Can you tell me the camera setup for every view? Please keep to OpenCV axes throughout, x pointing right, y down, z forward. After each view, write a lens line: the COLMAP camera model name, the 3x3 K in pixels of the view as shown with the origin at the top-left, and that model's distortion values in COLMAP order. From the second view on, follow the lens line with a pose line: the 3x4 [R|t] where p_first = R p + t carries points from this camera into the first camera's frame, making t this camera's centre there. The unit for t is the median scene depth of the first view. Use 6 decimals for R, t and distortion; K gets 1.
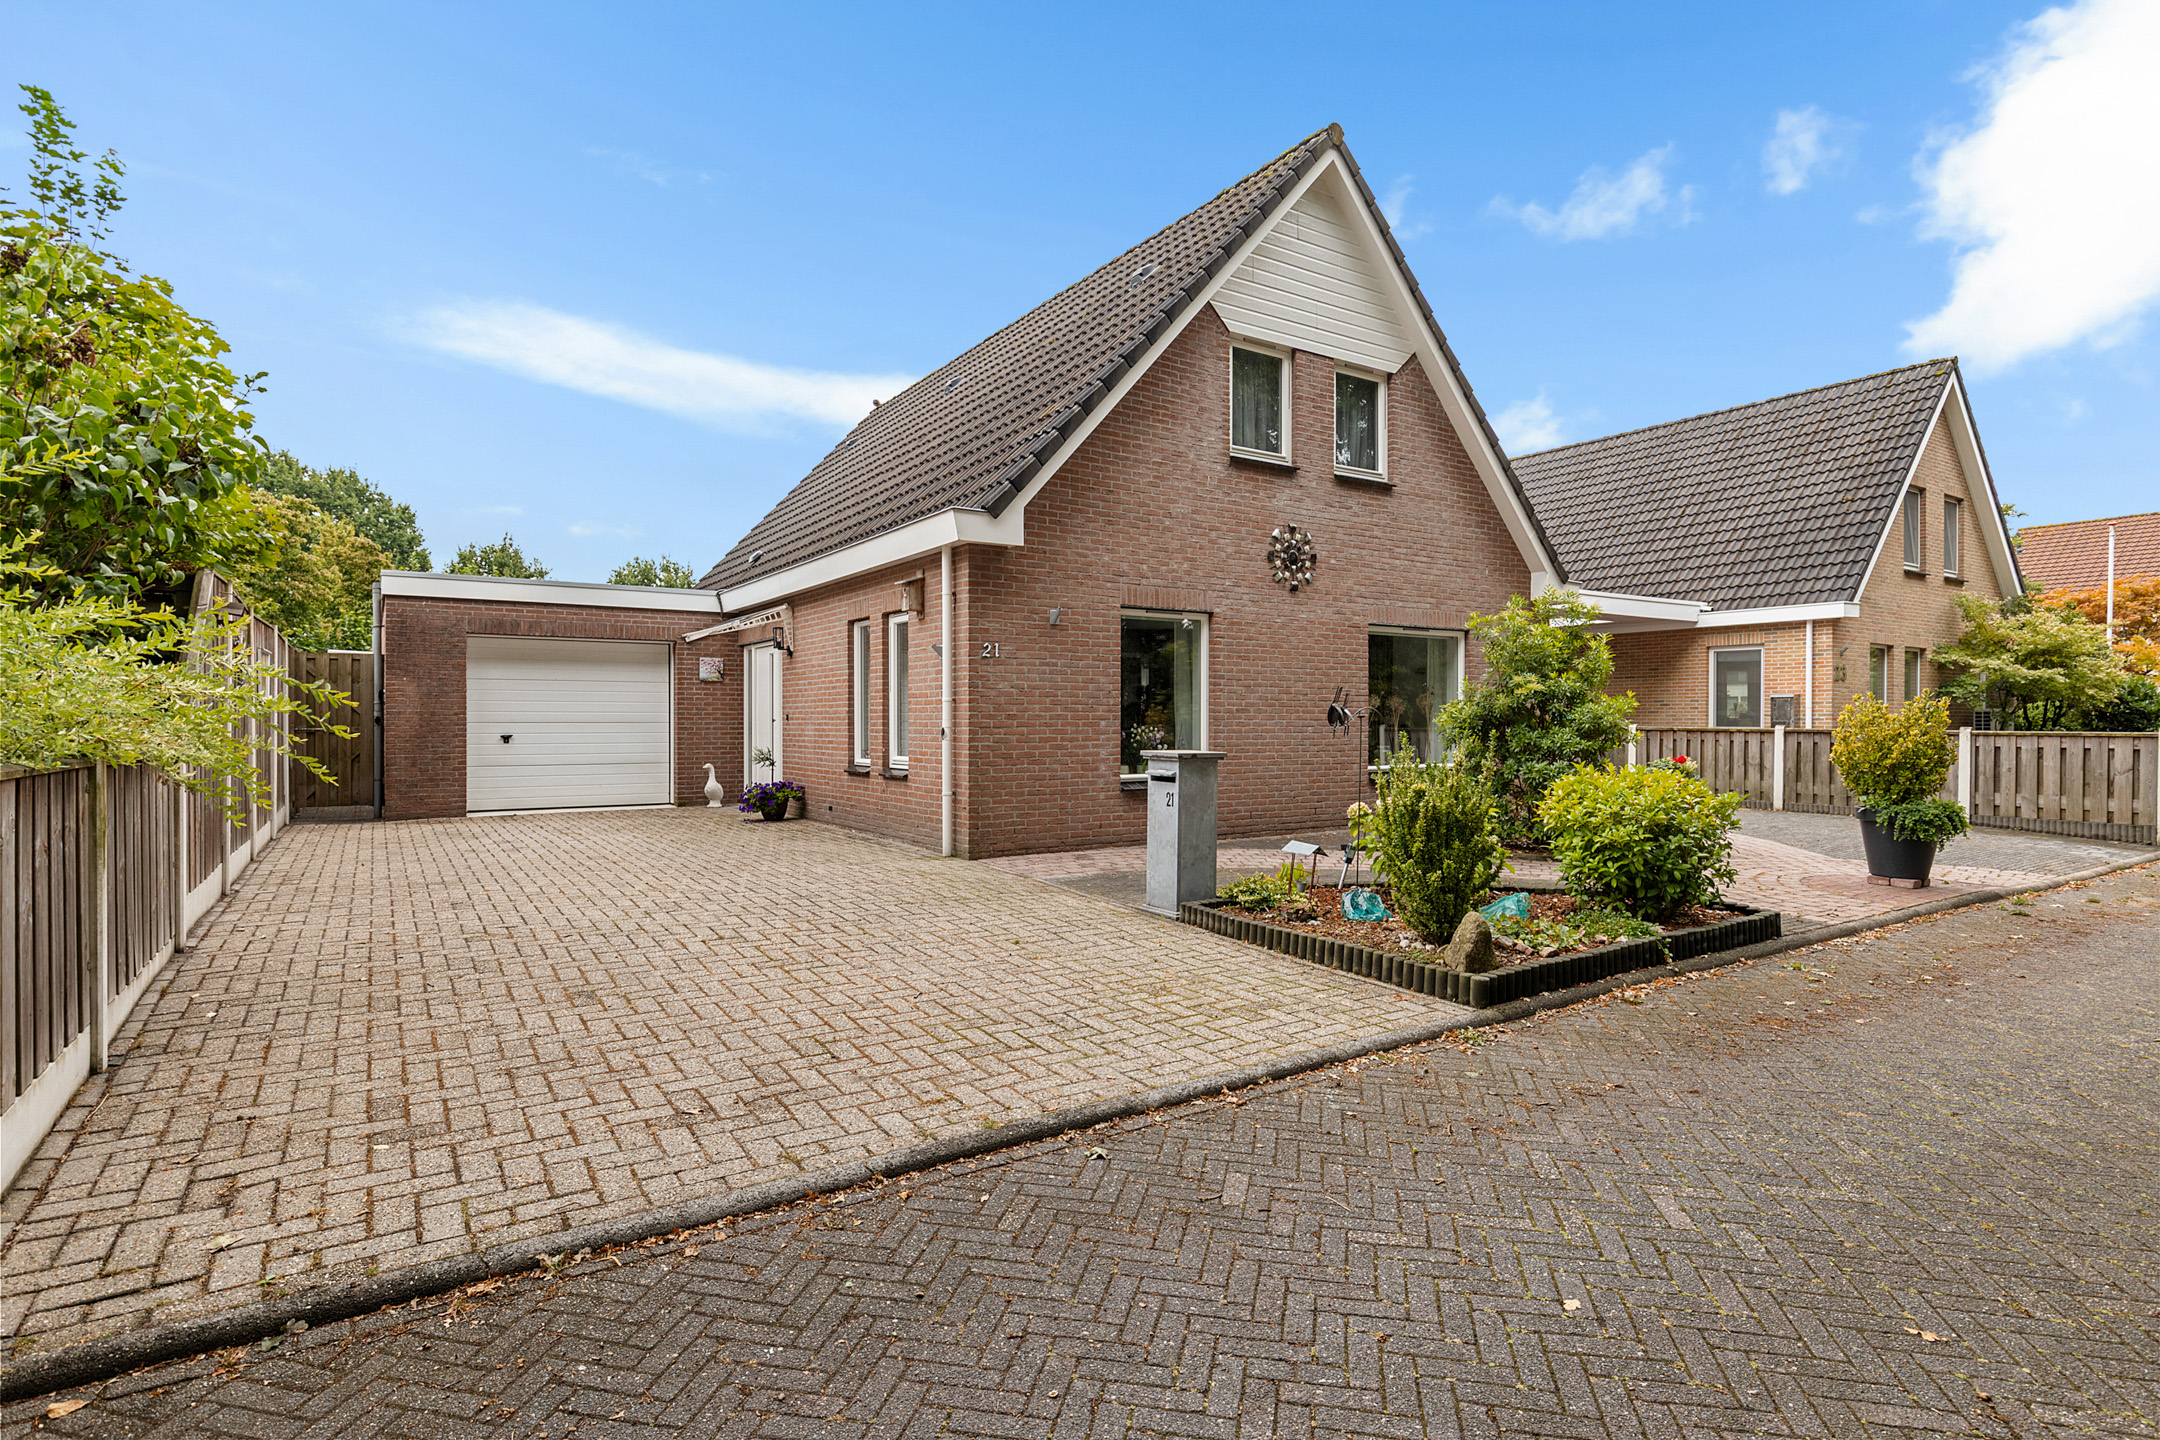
lens RADIAL K [[1071.9, 0, 1073.9], [0, 1071.9, 724.2], [0, 0, 1]] dist [-0.001712, -0.001212]
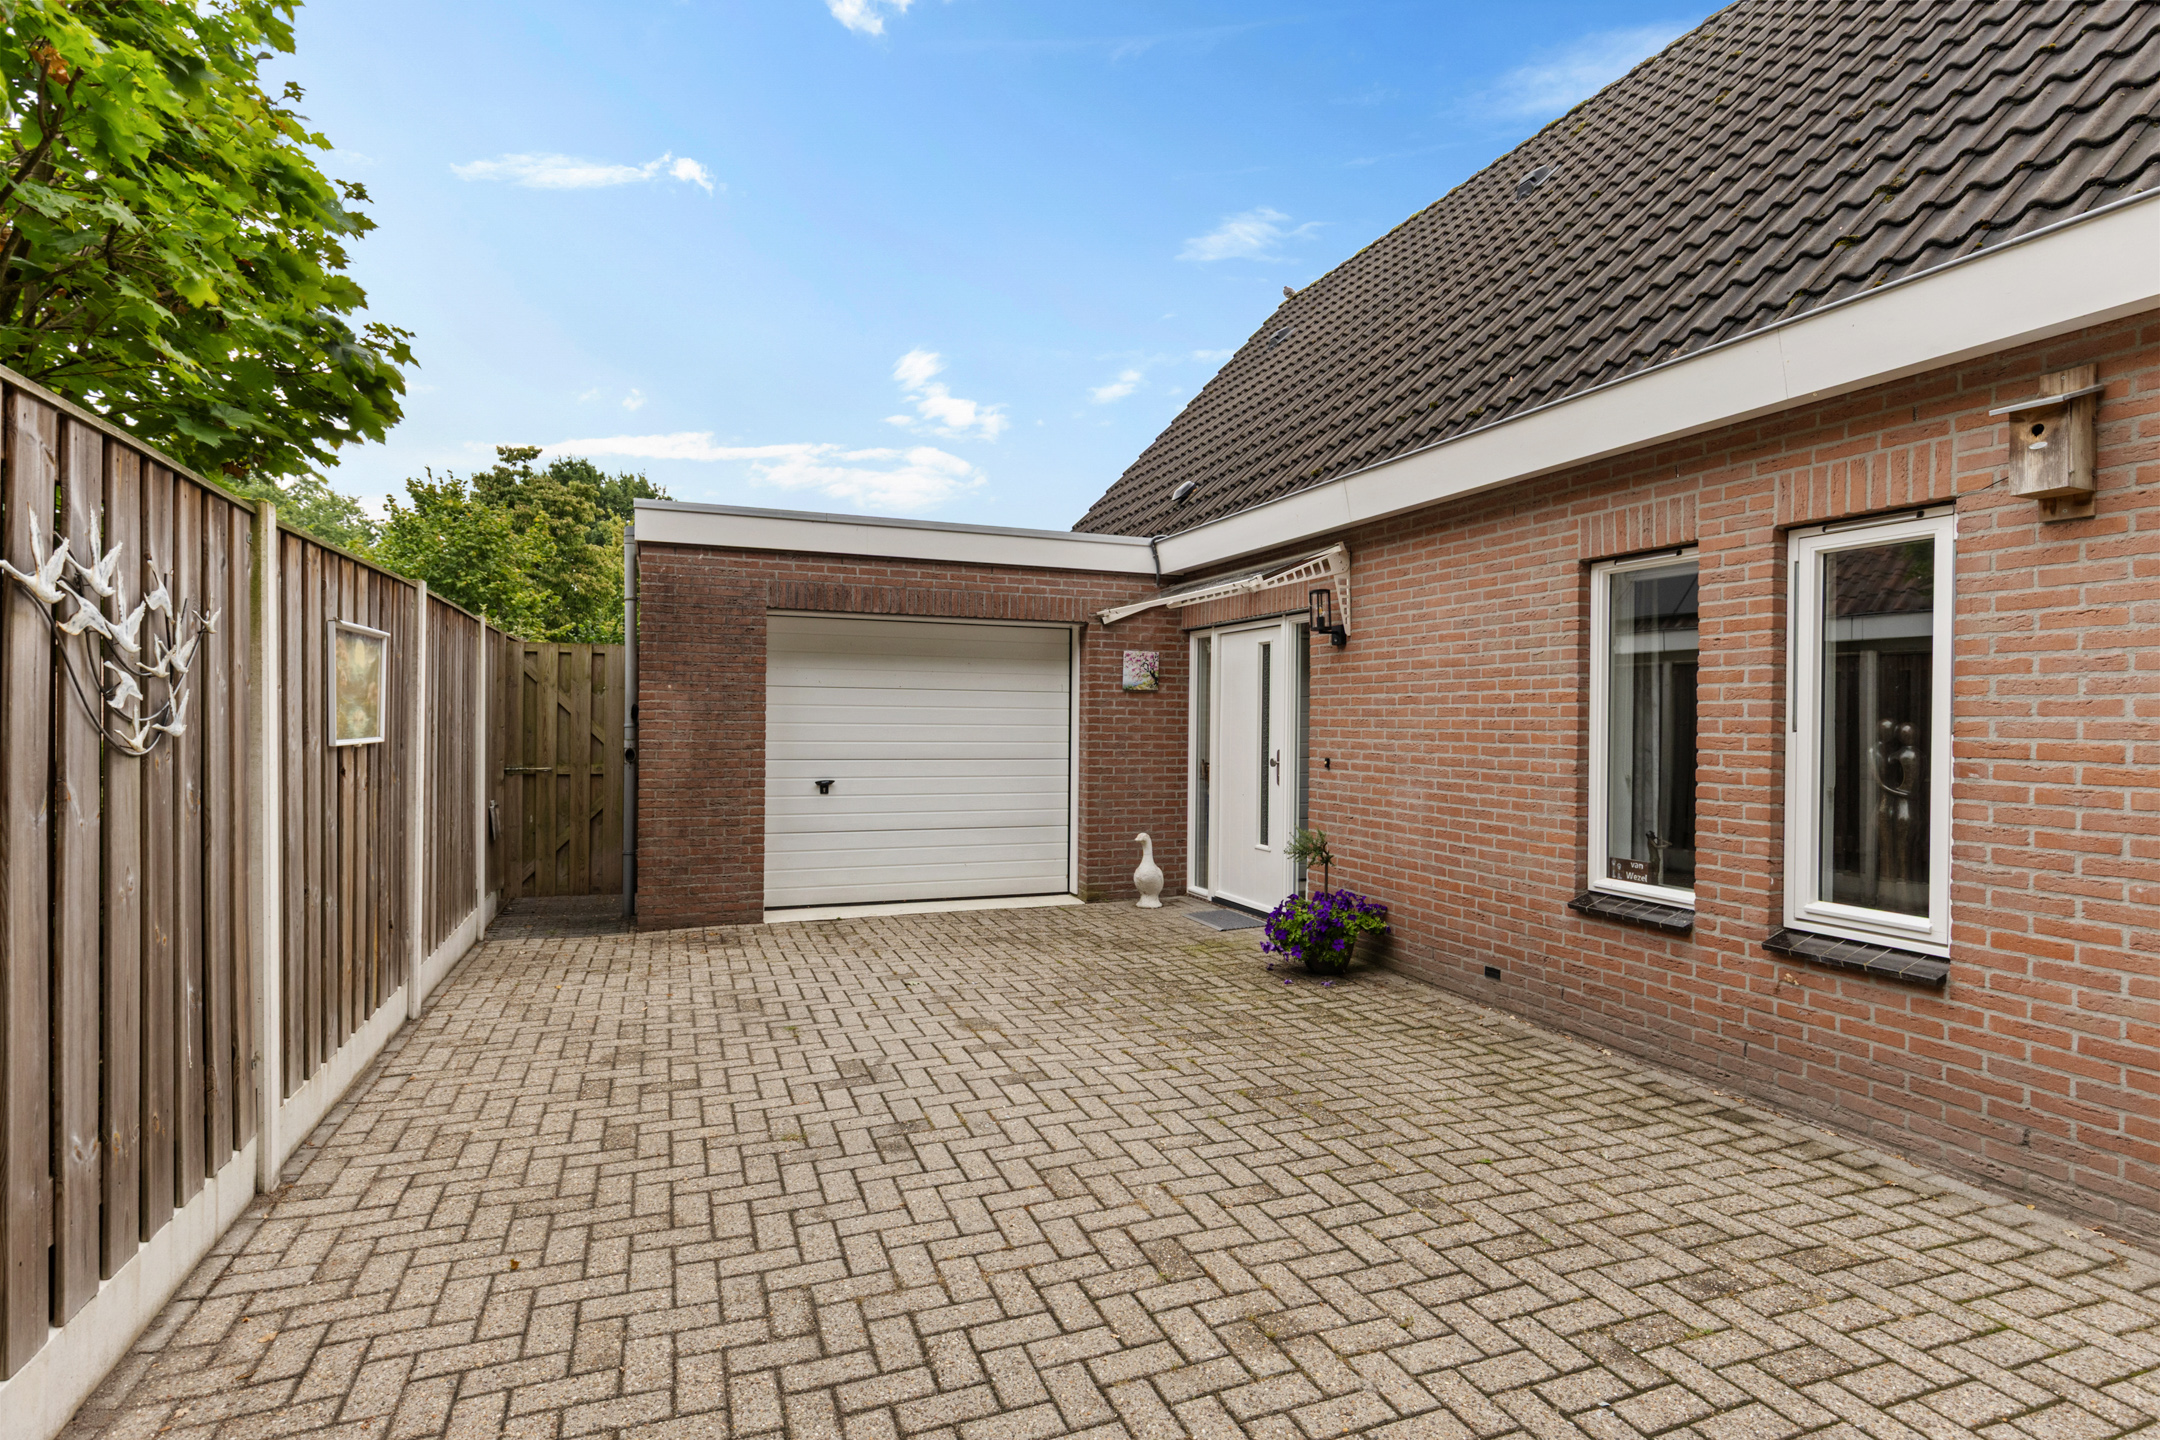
lens RADIAL K [[1071.9, 0, 1073.9], [0, 1071.9, 724.2], [0, 0, 1]] dist [-0.001712, -0.001212]
pose [[0.976882, 0.011462, -0.213473, -0.326662], [-0.011637, 0.999932, 0.000437, -0.028291], [0.213463, 0.002057, 0.976949, 0.546522]]
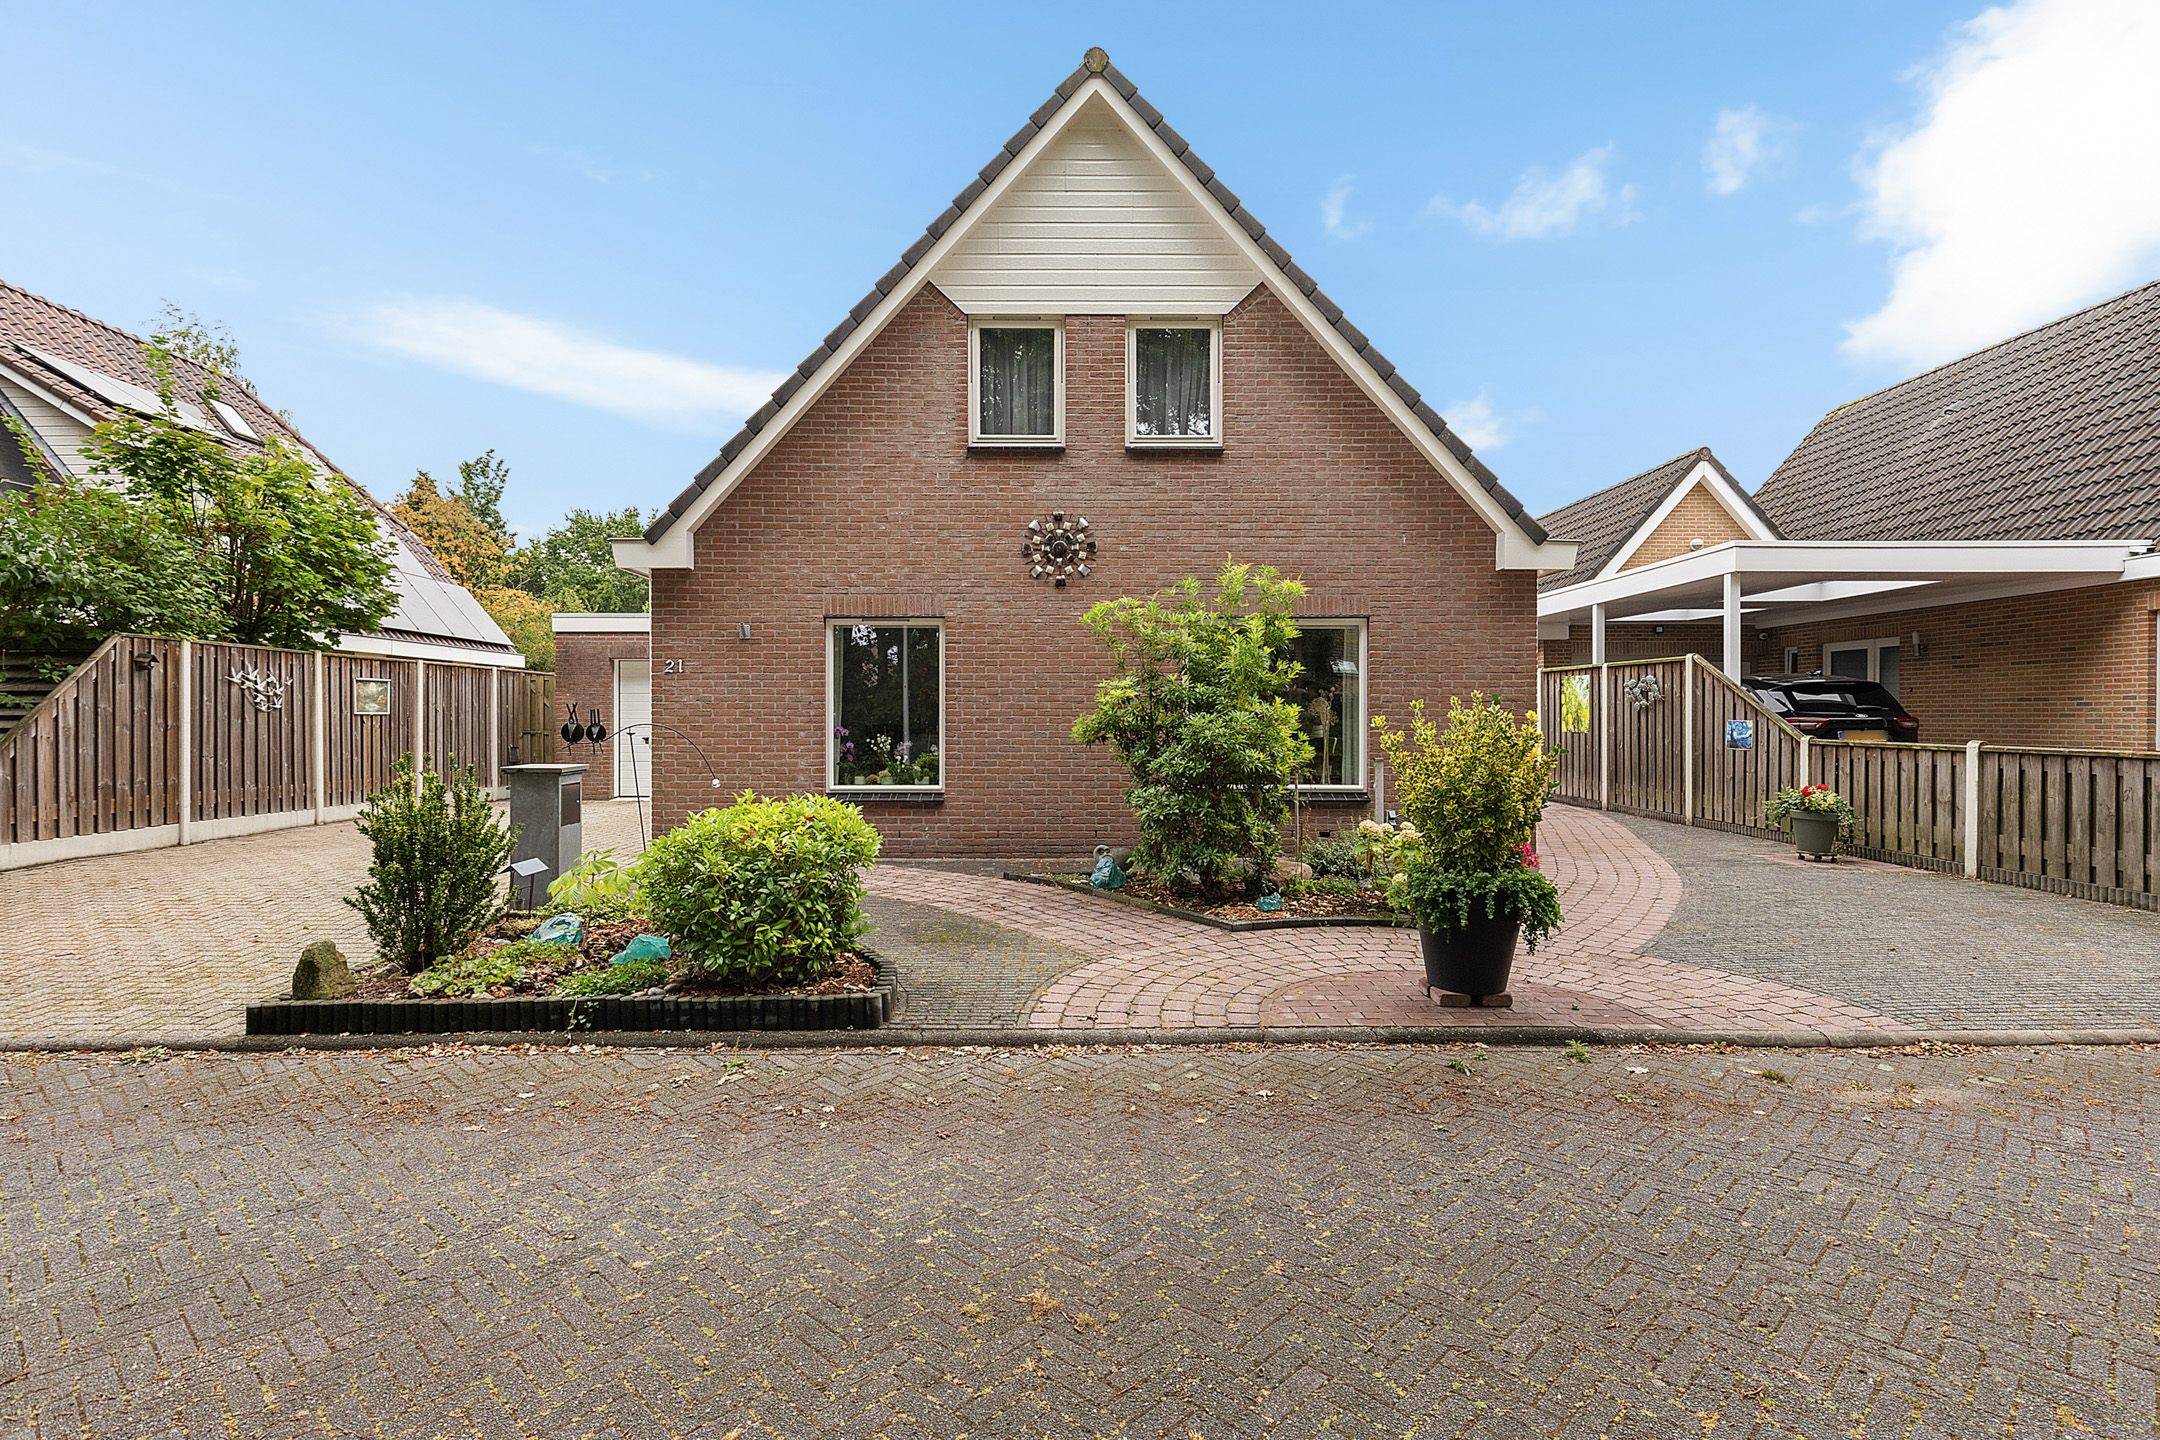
lens RADIAL K [[1071.9, 0, 1073.9], [0, 1071.9, 724.2], [0, 0, 1]] dist [-0.001712, -0.001212]
pose [[0.844071, 0.002868, -0.536223, 0.689330], [-0.002267, 0.999996, 0.001779, -0.011005], [0.536226, -0.000285, 0.844074, 0.250180]]
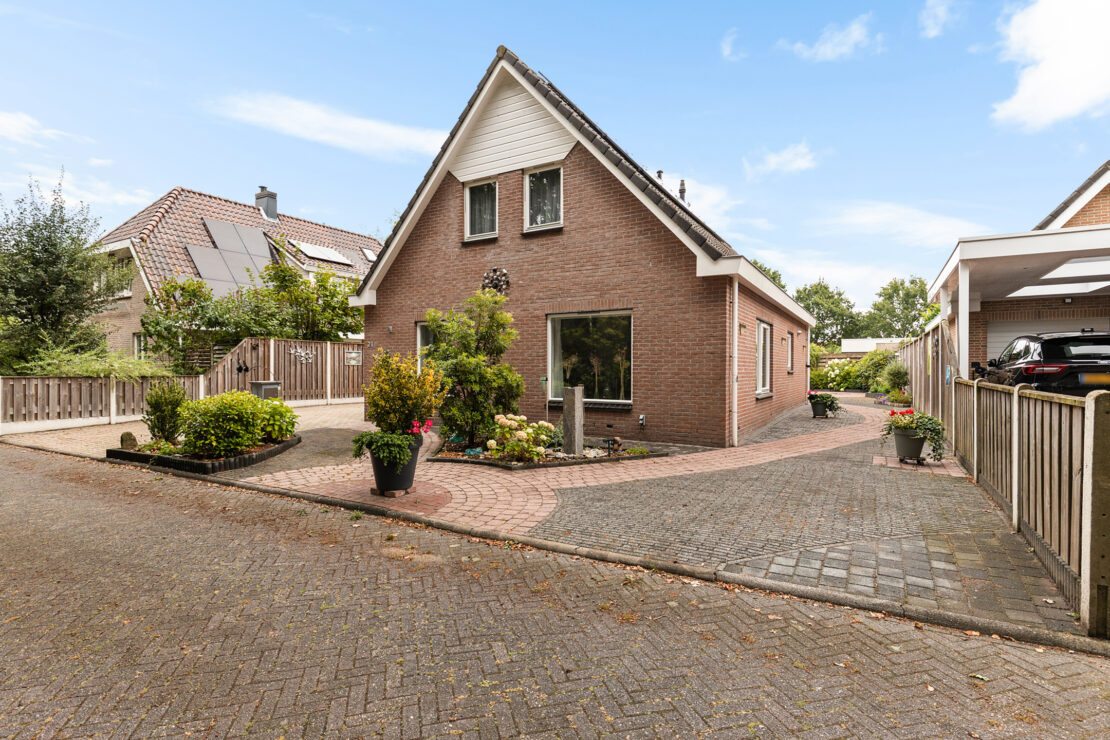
lens RADIAL K [[550.9, 0, 551.9], [0, 550.9, 372.2], [0, 0, 1]] dist [-0.001712, -0.001212]
pose [[0.443813, 0.005507, -0.896103, 1.116373], [-0.005273, 0.999980, 0.003534, -0.004940], [0.896104, 0.003157, 0.443833, 0.652240]]
